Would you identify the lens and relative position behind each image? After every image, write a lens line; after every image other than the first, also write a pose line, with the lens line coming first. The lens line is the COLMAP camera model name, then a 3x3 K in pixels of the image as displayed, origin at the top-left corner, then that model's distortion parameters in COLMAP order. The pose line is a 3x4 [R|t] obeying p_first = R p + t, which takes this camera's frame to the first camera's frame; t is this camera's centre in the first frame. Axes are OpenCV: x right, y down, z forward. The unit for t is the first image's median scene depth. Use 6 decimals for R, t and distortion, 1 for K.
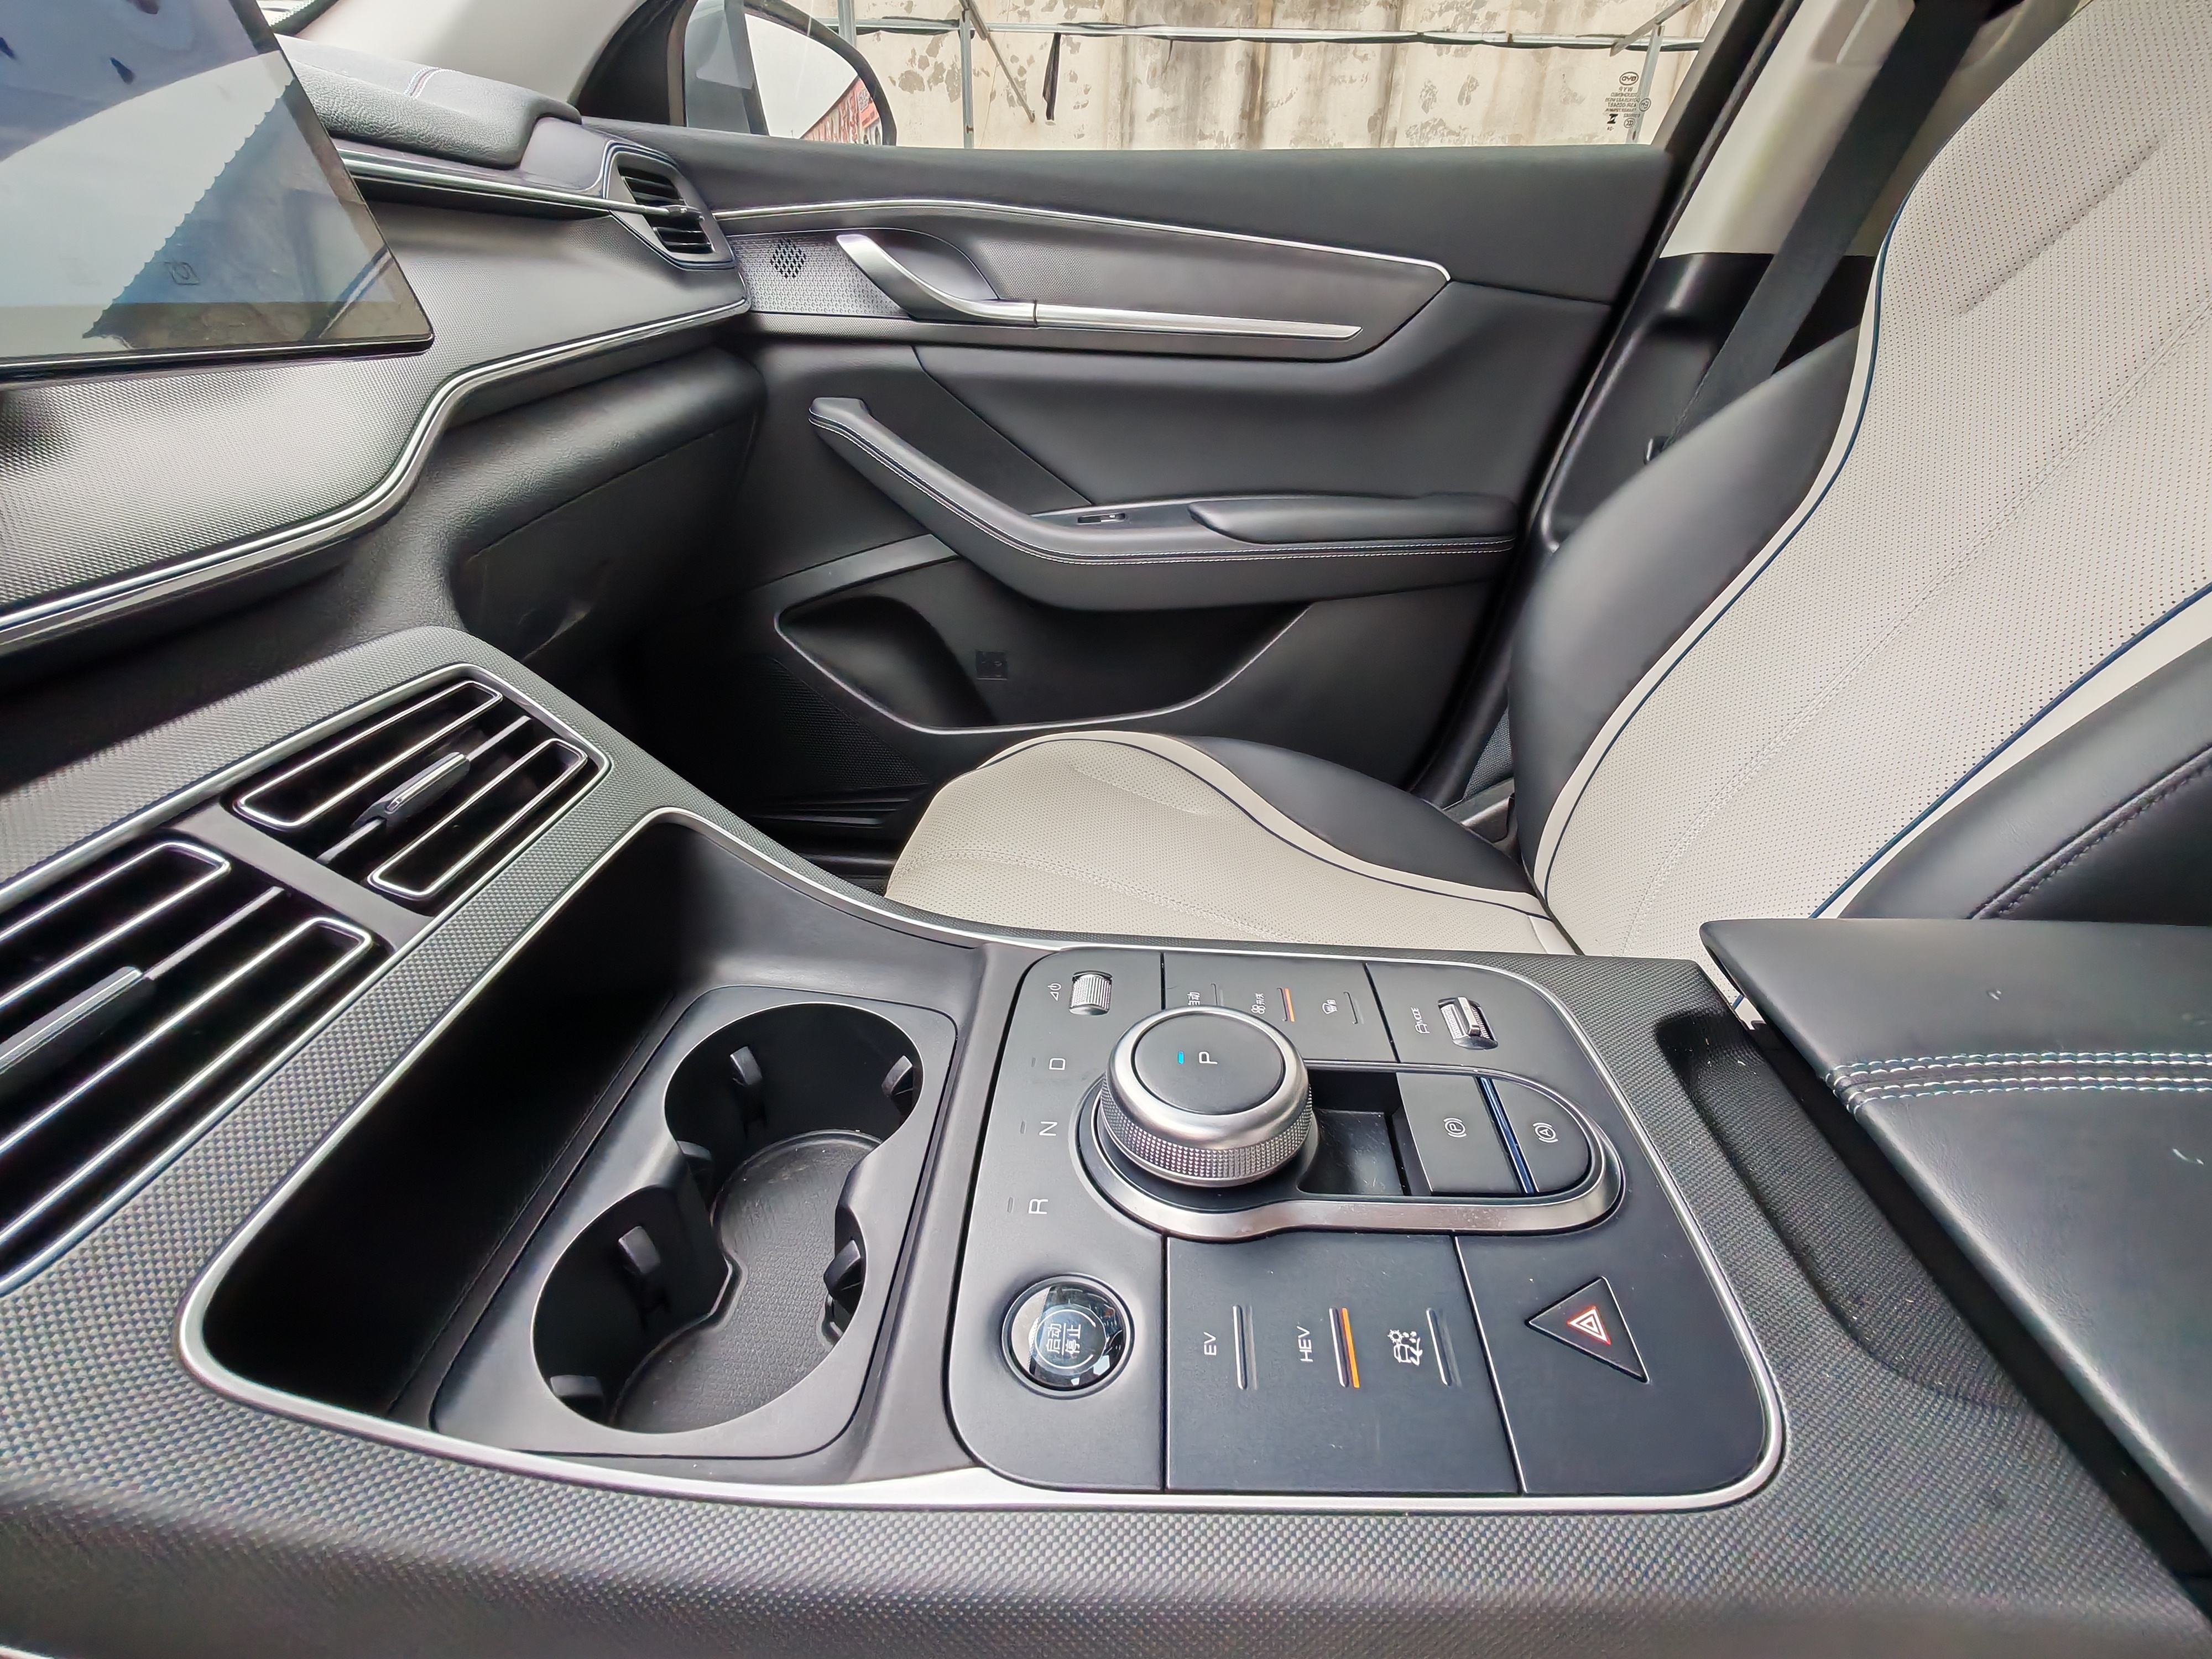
lens RADIAL K [[1041.5, 0, 1110.1], [0, 1041.5, 835.0], [0, 0, 1]] dist [0.002563, 0.000395]
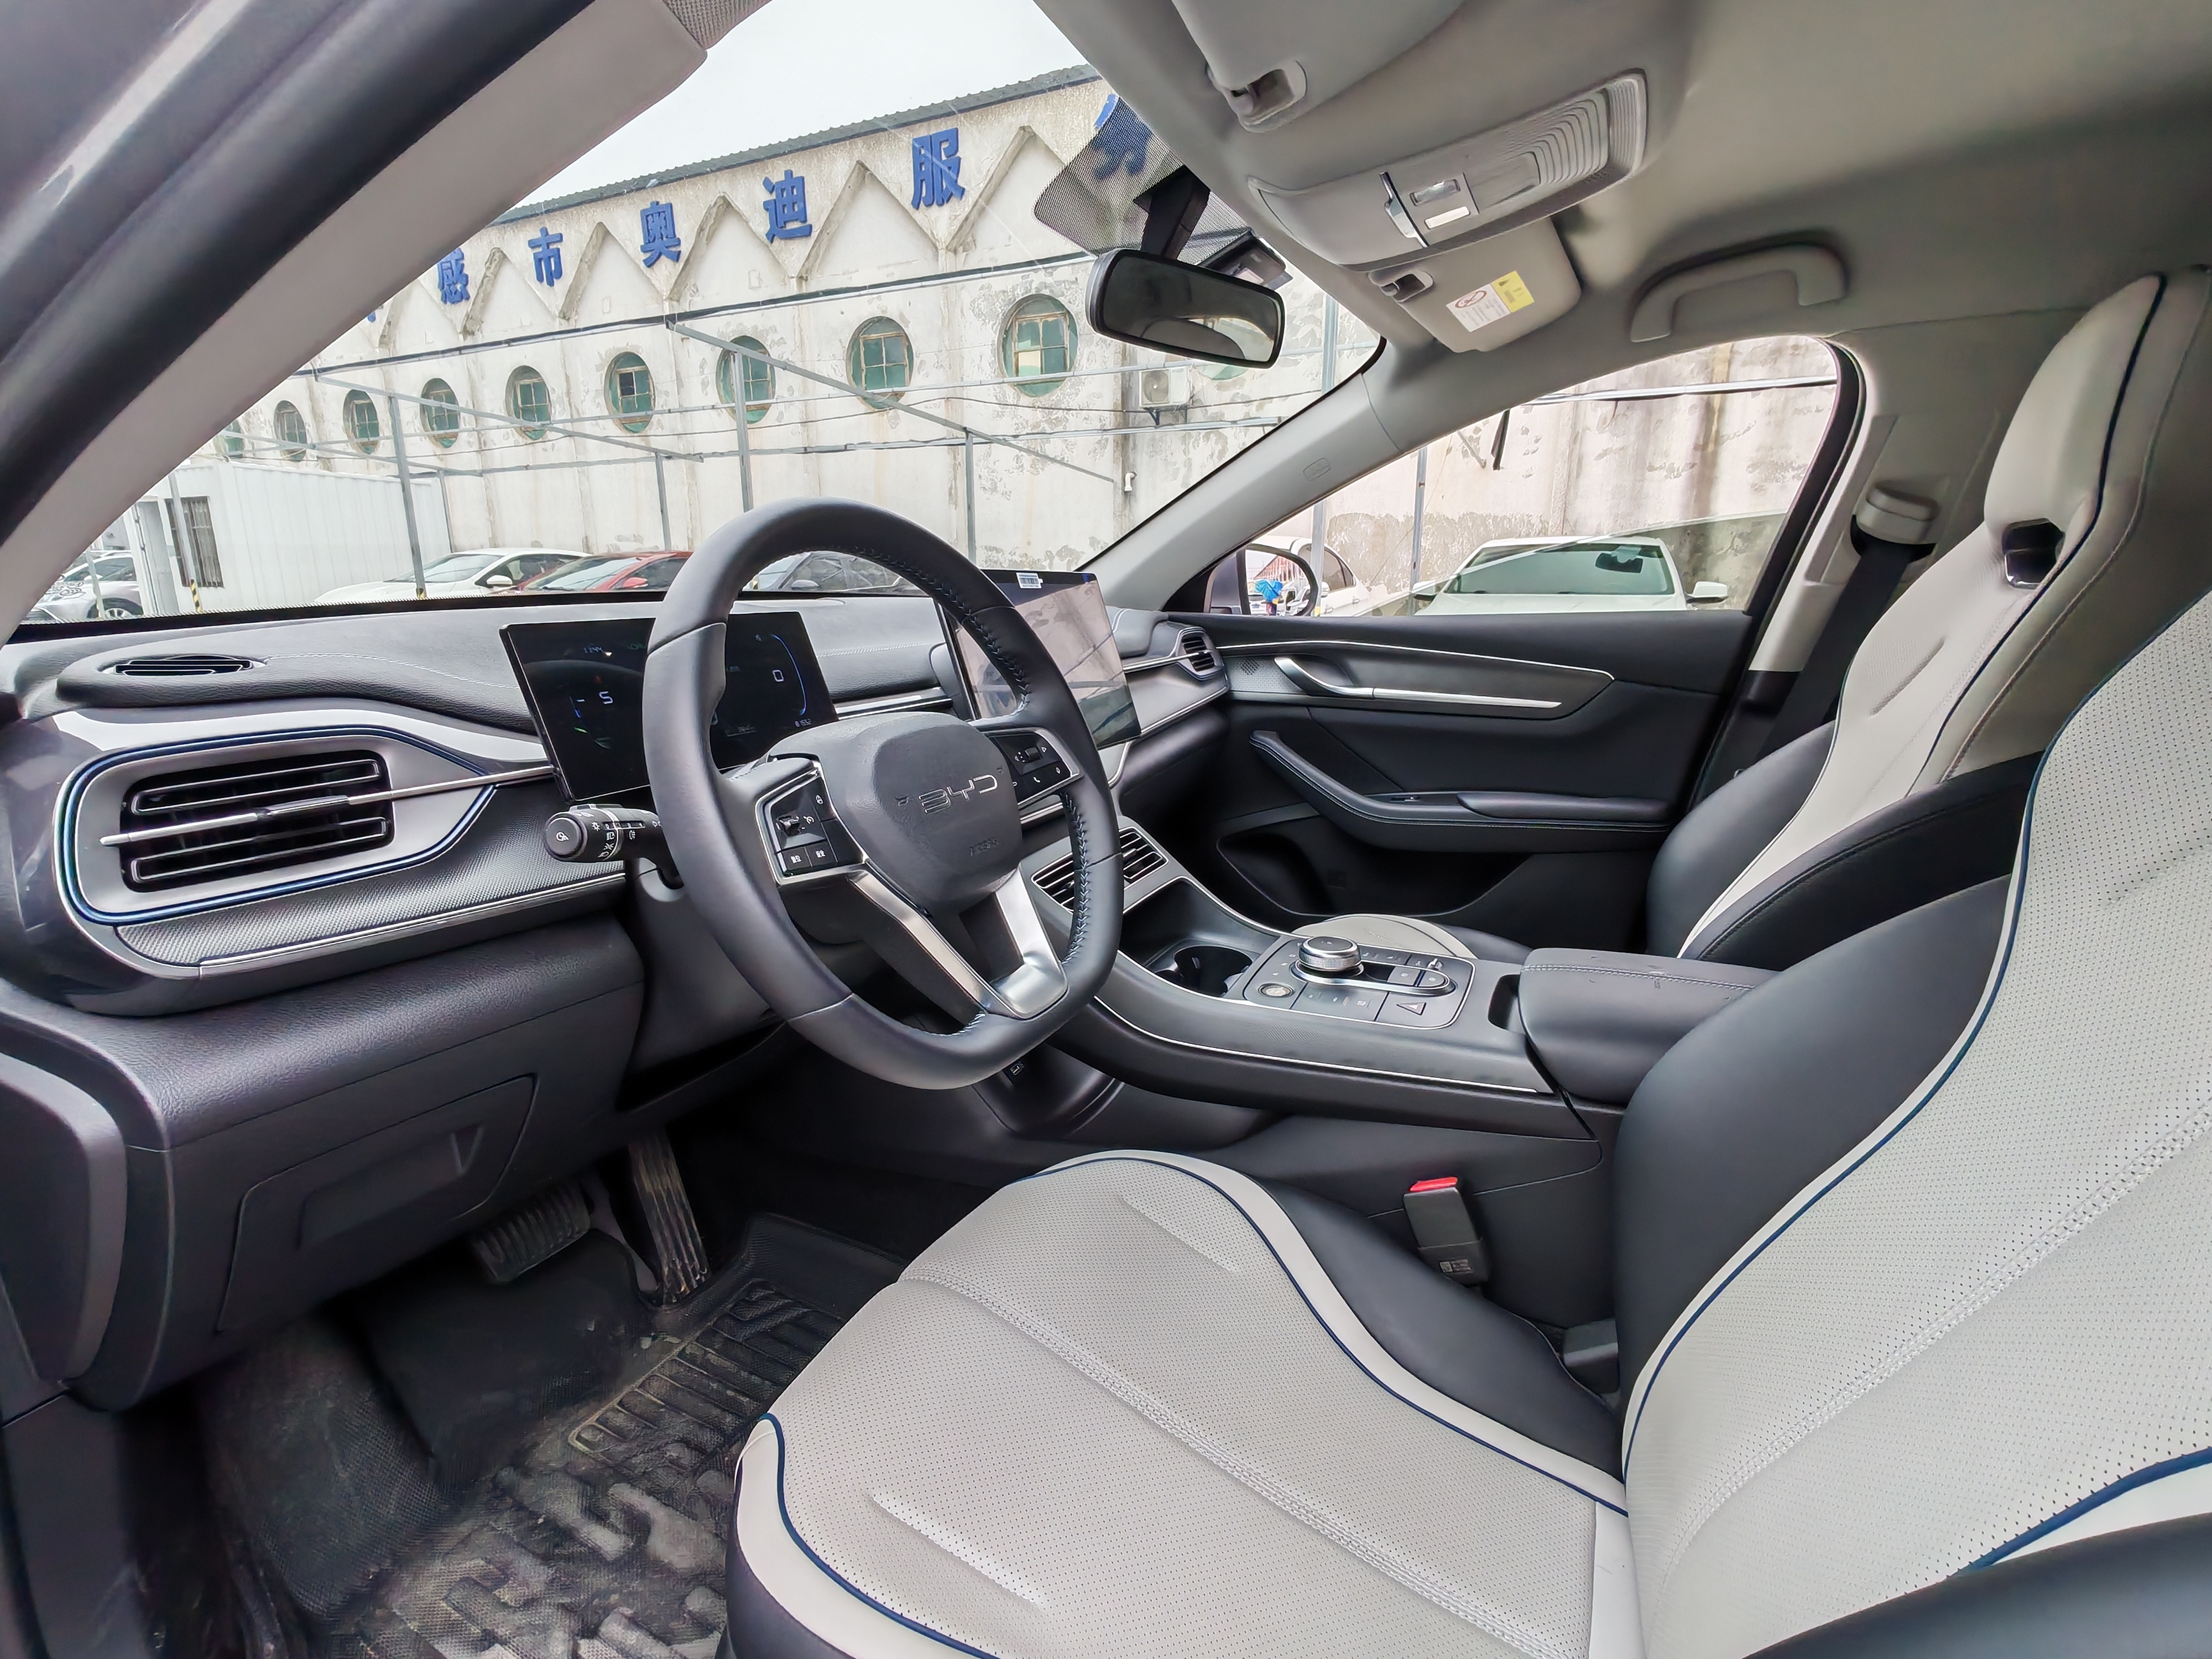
lens RADIAL K [[1020.6, 0, 1101.0], [0, 1020.6, 833.6], [0, 0, 1]] dist [0.004728, 0.000271]
pose [[0.915472, 0.068769, -0.396463, 0.229582], [-0.166595, 0.961652, -0.217880, 0.233204], [0.366276, 0.265511, 0.891822, -0.772745]]
